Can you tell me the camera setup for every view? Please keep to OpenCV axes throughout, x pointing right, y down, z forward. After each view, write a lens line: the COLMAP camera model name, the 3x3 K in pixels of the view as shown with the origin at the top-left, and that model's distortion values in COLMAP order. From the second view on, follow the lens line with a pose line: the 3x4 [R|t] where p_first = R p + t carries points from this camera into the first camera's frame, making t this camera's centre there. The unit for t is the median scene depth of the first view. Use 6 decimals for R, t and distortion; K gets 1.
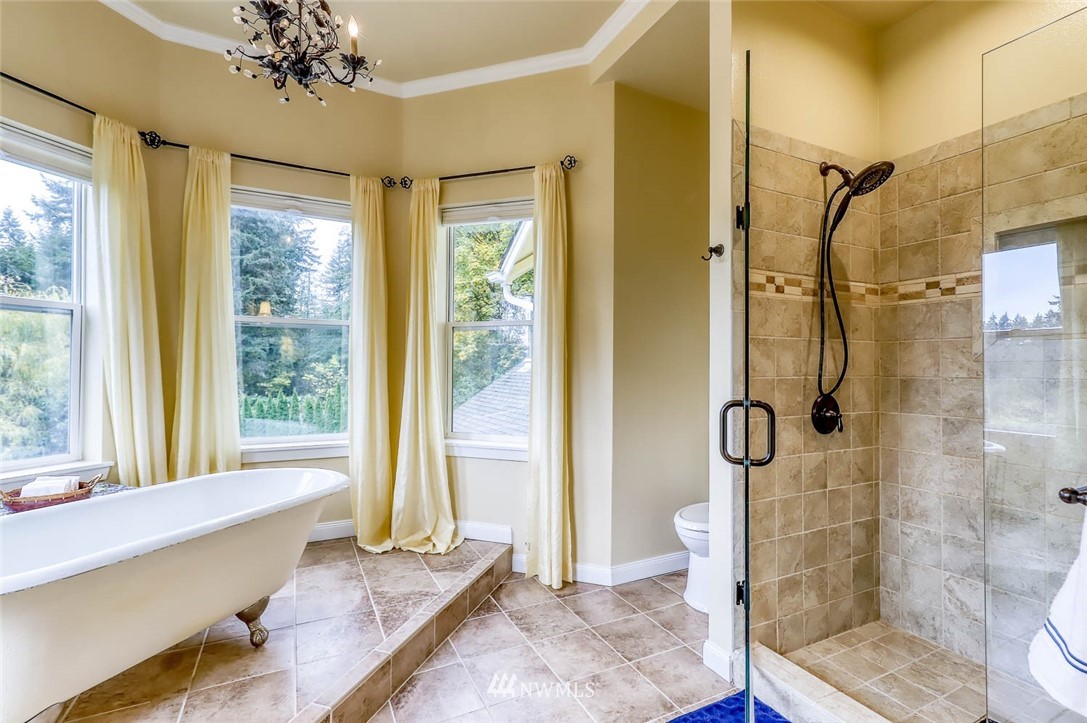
lens RADIAL K [[514.1, 0, 552.1], [0, 514.1, 358.1], [0, 0, 1]] dist [0.016780, -0.000608]
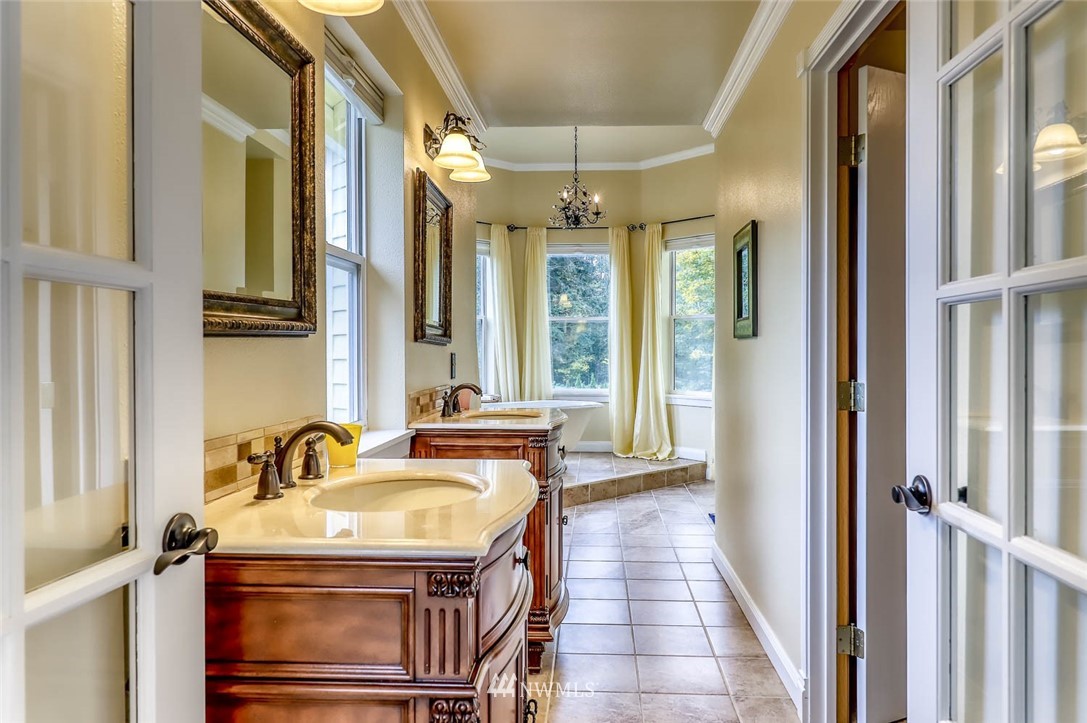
lens RADIAL K [[716.9, 0, 545.7], [0, 716.9, 356.8], [0, 0, 1]] dist [-0.000686, 0.001250]
pose [[0.862711, 0.004936, -0.505672, 0.571391], [0.008407, 0.999674, 0.024102, -0.004270], [0.505627, -0.025044, 0.862389, -1.038084]]
